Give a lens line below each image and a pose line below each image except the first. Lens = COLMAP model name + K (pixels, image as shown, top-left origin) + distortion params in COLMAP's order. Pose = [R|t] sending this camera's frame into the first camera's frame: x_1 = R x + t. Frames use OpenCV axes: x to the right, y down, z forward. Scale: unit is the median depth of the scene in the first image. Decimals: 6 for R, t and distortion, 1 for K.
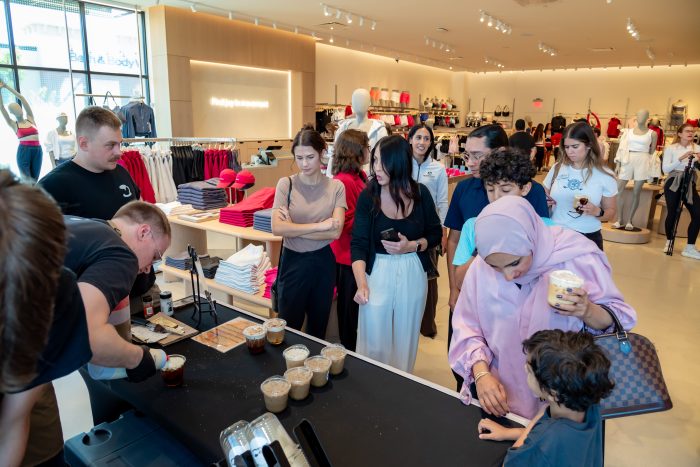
lens RADIAL K [[485.2, 0, 350.0], [0, 485.2, 233.5], [0, 0, 1]] dist [-0.030998, 0.002389]
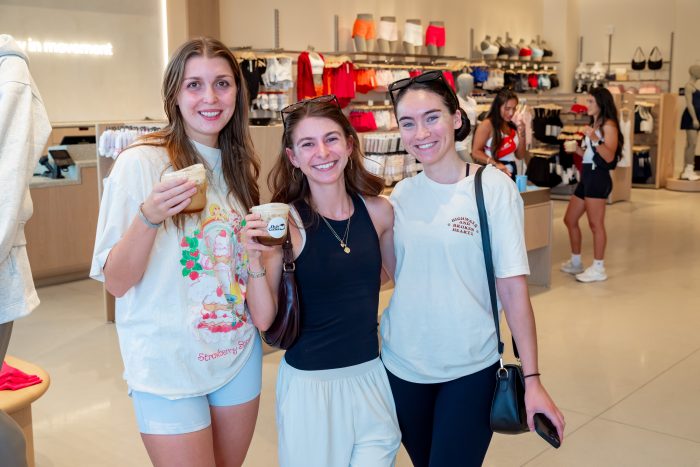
lens RADIAL K [[883.6, 0, 350.0], [0, 883.6, 233.5], [0, 0, 1]] dist [0.008306, 0.012042]
pose [[0.997985, -0.008519, -0.062872, 0.106200], [0.003976, 0.997394, -0.072043, -0.023797], [0.063322, 0.071648, 0.995418, 0.160598]]
